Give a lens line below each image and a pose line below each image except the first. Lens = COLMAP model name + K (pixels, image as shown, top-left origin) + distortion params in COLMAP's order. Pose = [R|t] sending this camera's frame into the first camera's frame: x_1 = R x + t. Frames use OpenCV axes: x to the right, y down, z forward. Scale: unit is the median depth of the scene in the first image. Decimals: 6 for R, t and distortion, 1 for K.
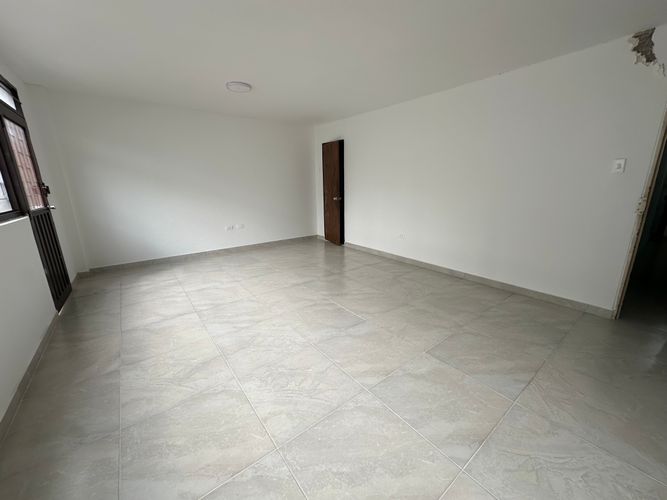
lens RADIAL K [[267.1, 0, 333.5], [0, 267.1, 250.0], [0, 0, 1]] dist [-0.001681, -0.000122]
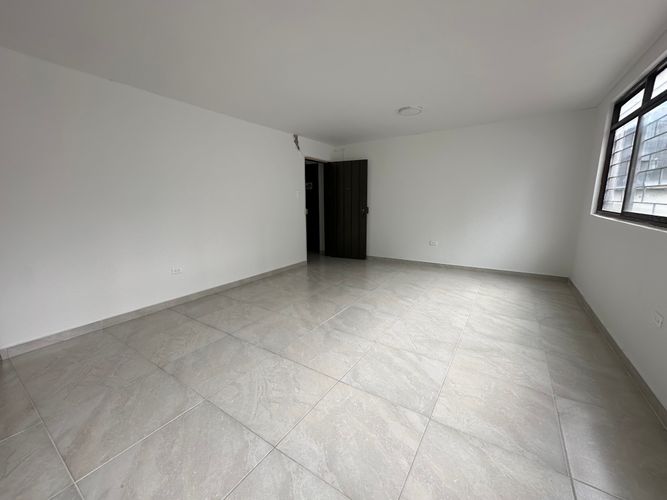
lens RADIAL K [[267.1, 0, 333.5], [0, 267.1, 250.0], [0, 0, 1]] dist [-0.001681, -0.000122]
pose [[-0.323450, -0.156172, 0.933269, -0.996575], [0.246131, 0.938451, 0.242342, -0.312319], [-0.913674, 0.308092, -0.265103, 1.331408]]
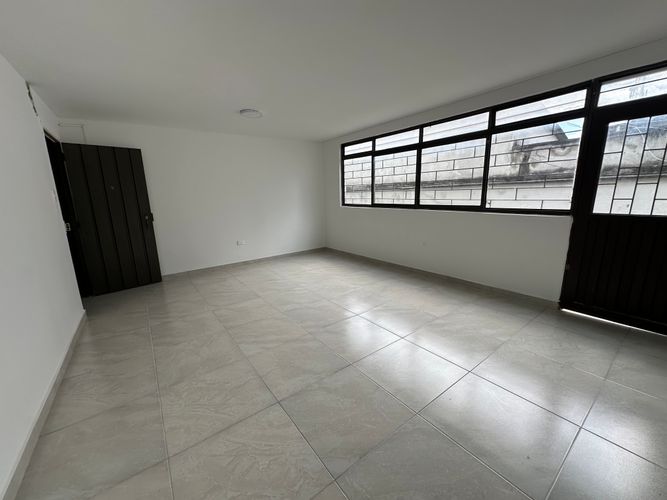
lens RADIAL K [[267.1, 0, 333.5], [0, 267.1, 250.0], [0, 0, 1]] dist [-0.001681, -0.000122]
pose [[-0.998959, 0.037689, 0.025685, -0.152754], [0.045141, 0.897500, 0.438699, -0.510552], [-0.006518, 0.439402, -0.898267, 1.965183]]
